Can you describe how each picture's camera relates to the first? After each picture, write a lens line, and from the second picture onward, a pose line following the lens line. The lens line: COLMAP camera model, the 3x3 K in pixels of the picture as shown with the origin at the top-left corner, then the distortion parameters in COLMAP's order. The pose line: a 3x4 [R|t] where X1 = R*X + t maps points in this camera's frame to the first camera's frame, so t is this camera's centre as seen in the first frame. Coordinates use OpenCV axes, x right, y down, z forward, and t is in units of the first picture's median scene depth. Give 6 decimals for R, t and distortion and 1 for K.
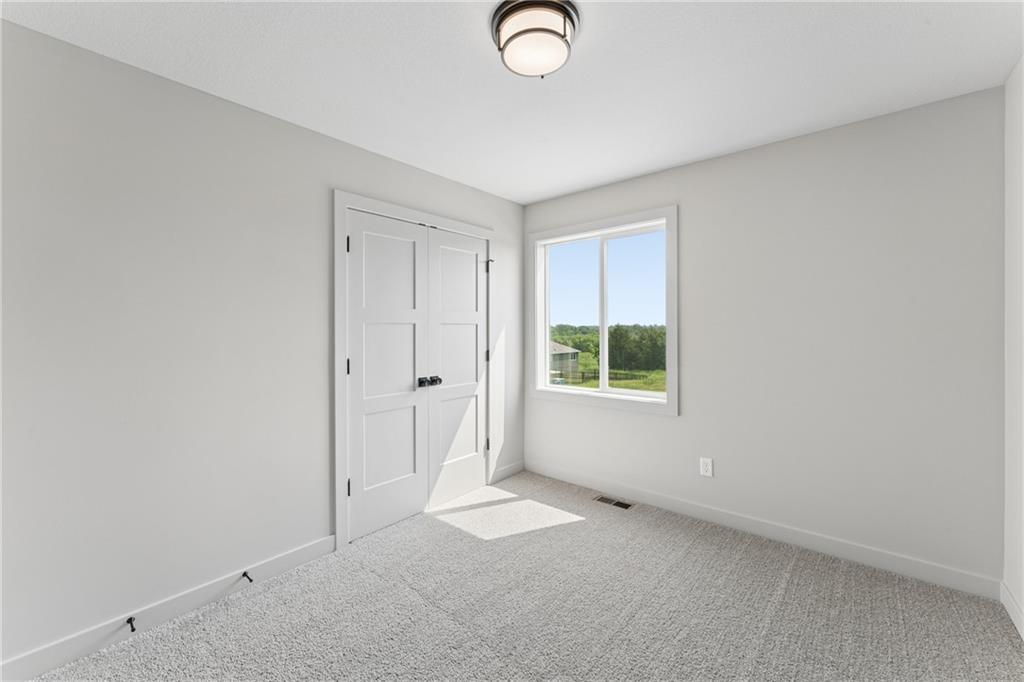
lens RADIAL K [[412.7, 0, 512.6], [0, 412.7, 329.8], [0, 0, 1]] dist [-0.002029, -0.000313]
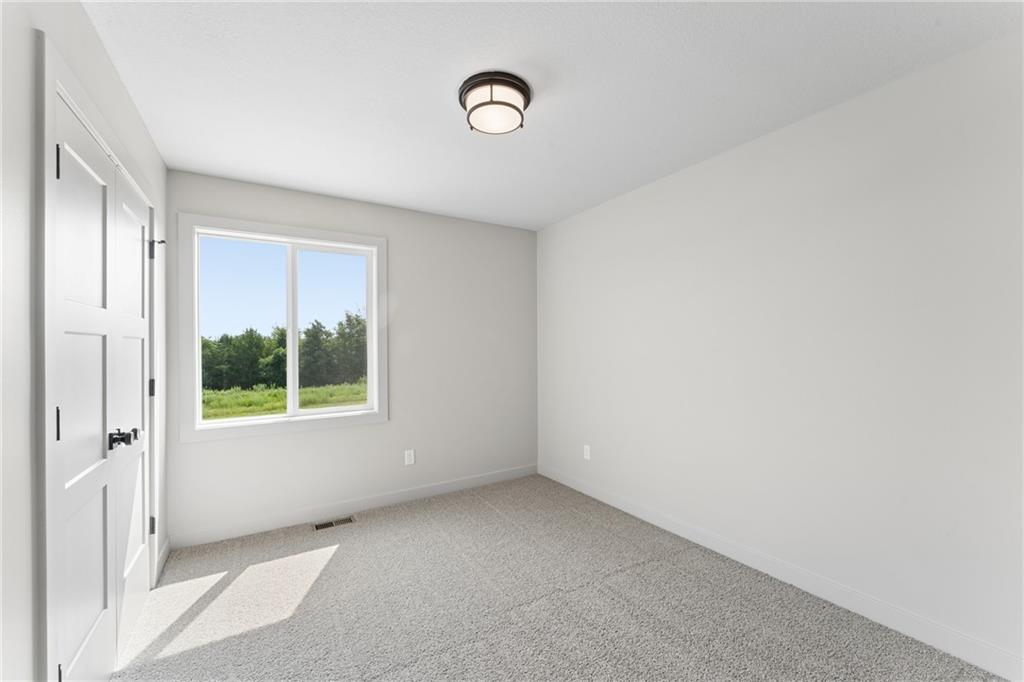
lens RADIAL K [[409.2, 0, 515.9], [0, 409.2, 336.9], [0, 0, 1]] dist [-0.001011, -0.000056]
pose [[0.307374, 0.020527, 0.951368, -0.561649], [0.006595, 0.999697, -0.023700, 0.003207], [-0.951566, 0.013559, 0.307145, 0.292554]]
